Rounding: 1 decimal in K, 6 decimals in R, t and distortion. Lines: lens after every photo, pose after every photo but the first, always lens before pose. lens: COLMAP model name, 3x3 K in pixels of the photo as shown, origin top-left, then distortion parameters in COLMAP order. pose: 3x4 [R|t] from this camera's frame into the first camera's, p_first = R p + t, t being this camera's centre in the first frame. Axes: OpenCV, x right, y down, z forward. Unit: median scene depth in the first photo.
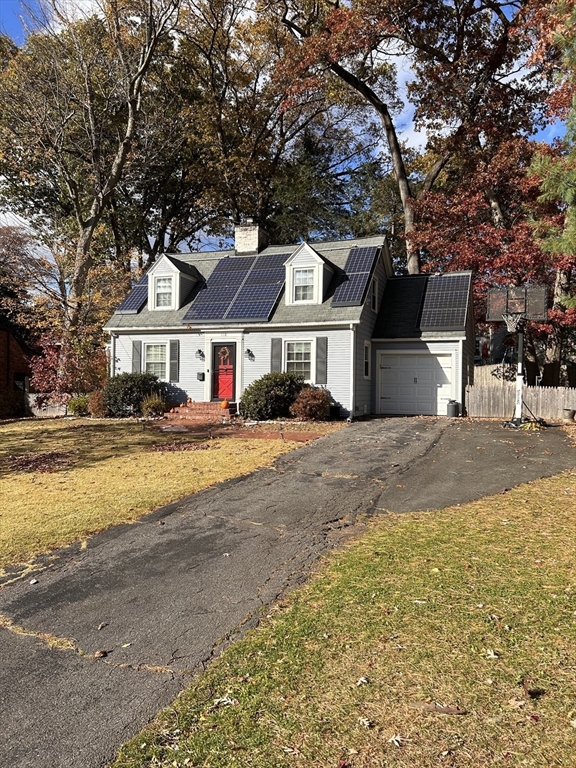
lens RADIAL K [[575.5, 0, 289.2], [0, 575.5, 384.0], [0, 0, 1]] dist [0.000156, -0.005004]
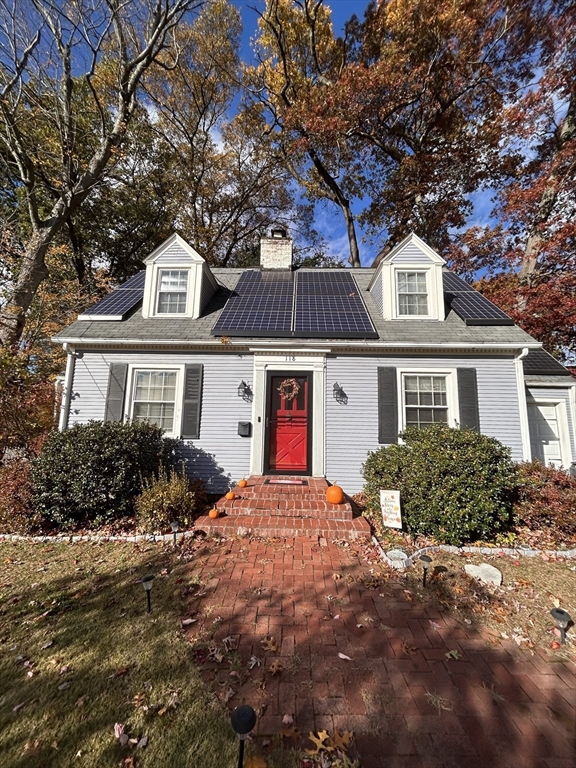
lens RADIAL K [[311.6, 0, 285.3], [0, 311.6, 381.4], [0, 0, 1]] dist [-0.001612, 0.000639]
pose [[0.949860, 0.051844, 0.308347, -0.209541], [-0.010714, 0.990976, -0.133613, -0.019042], [-0.312491, 0.123610, 0.941844, 0.682520]]
